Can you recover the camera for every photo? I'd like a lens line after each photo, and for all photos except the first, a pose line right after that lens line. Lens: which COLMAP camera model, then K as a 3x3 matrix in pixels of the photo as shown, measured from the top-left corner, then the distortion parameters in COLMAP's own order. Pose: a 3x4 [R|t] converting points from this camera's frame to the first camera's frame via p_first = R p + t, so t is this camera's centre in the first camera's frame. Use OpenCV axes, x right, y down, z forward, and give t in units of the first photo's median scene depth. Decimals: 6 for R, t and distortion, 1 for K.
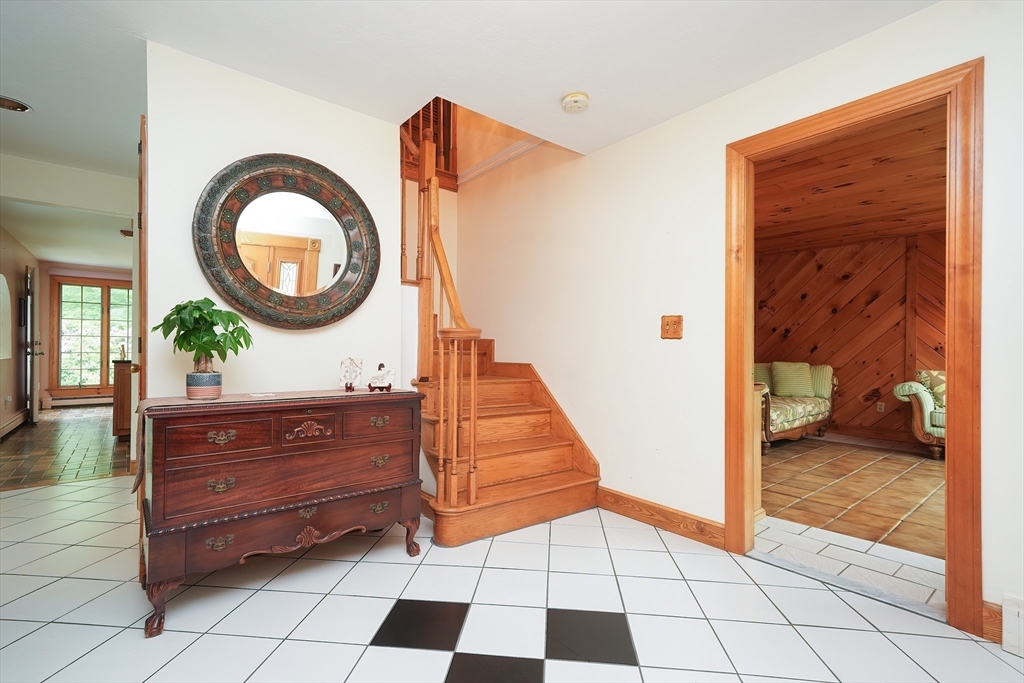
lens RADIAL K [[461.3, 0, 514.6], [0, 461.3, 347.1], [0, 0, 1]] dist [0.004099, 0.000487]
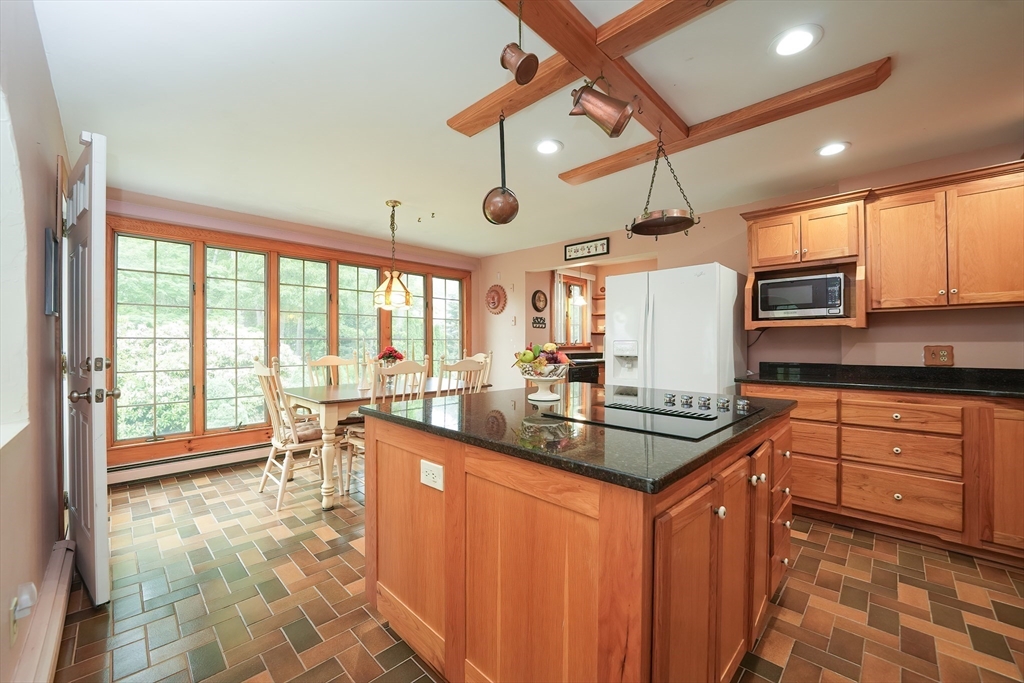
lens RADIAL K [[395.1, 0, 504.0], [0, 395.1, 341.5], [0, 0, 1]] dist [-0.007119, -0.000120]
pose [[0.994143, -0.010005, 0.107608, -0.613739], [0.010088, 0.999949, -0.000227, -0.017066], [-0.107601, 0.001312, 0.994193, 0.542306]]
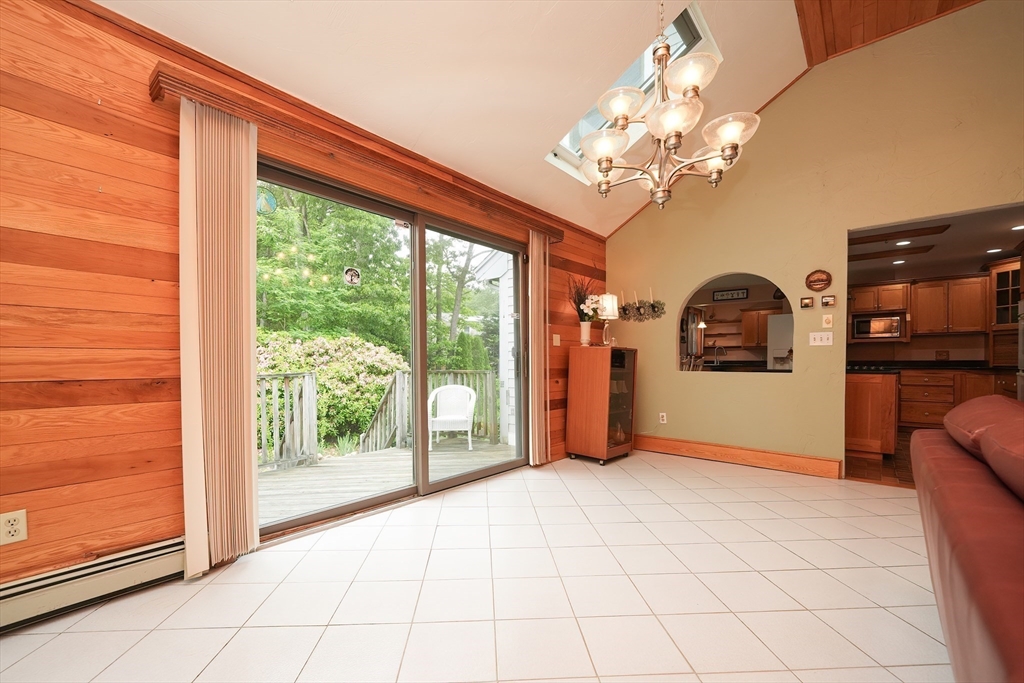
lens RADIAL K [[405.6, 0, 523.6], [0, 405.6, 362.3], [0, 0, 1]] dist [0.017960, 0.000550]
pose [[0.983251, -0.010377, 0.181962, -1.113522], [0.008905, 0.999921, 0.008903, -0.002112], [-0.182040, -0.007134, 0.983265, 0.221915]]
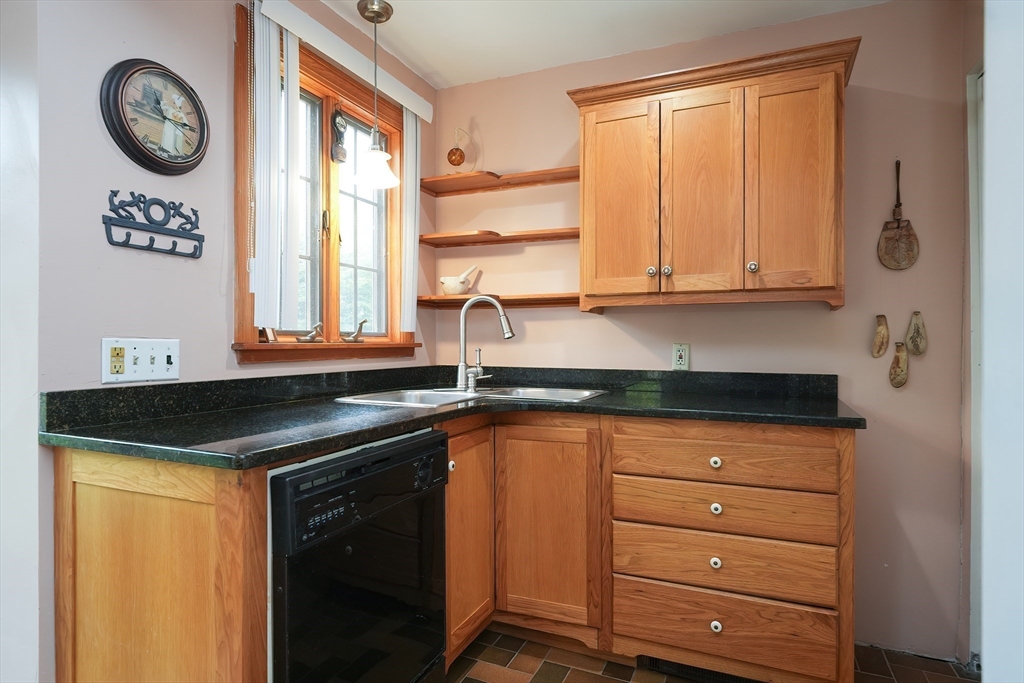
lens RADIAL K [[593.6, 0, 520.5], [0, 593.6, 341.4], [0, 0, 1]] dist [0.005114, -0.000916]
pose [[0.882397, -0.010275, 0.470394, -0.457022], [0.006923, 0.999937, 0.008856, -0.010174], [-0.470455, -0.004558, 0.882412, 0.999368]]
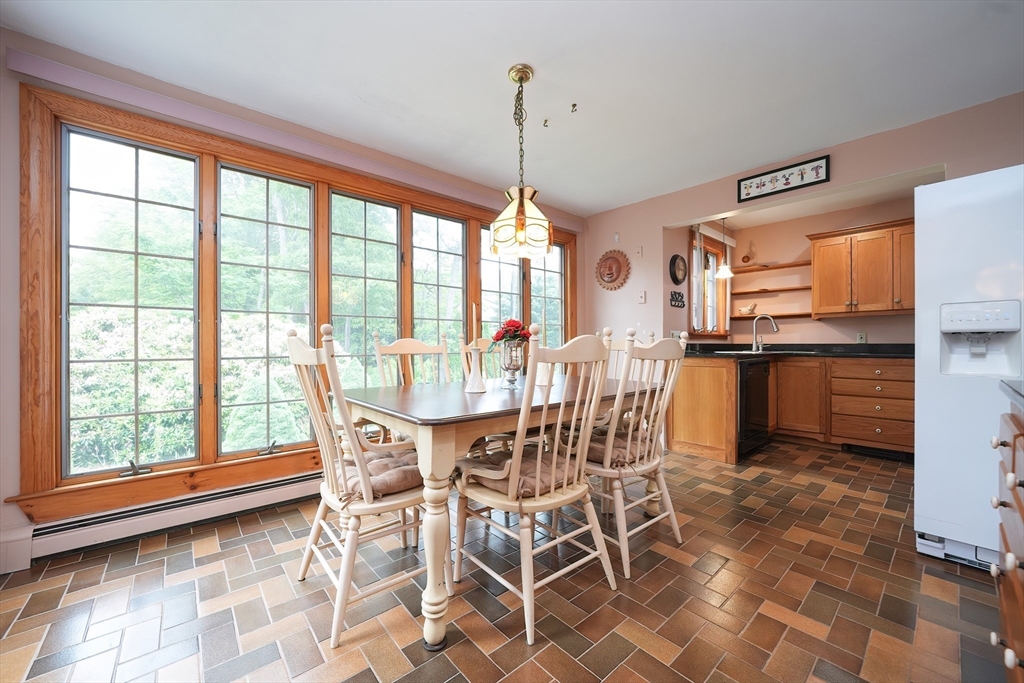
lens RADIAL K [[395.1, 0, 516.4], [0, 395.1, 343.5], [0, 0, 1]] dist [-0.007119, -0.000120]
pose [[0.999189, -0.011782, 0.038501, -0.704618], [0.011705, 0.999929, 0.002220, 0.002976], [-0.038524, -0.001768, 0.999256, 0.741814]]
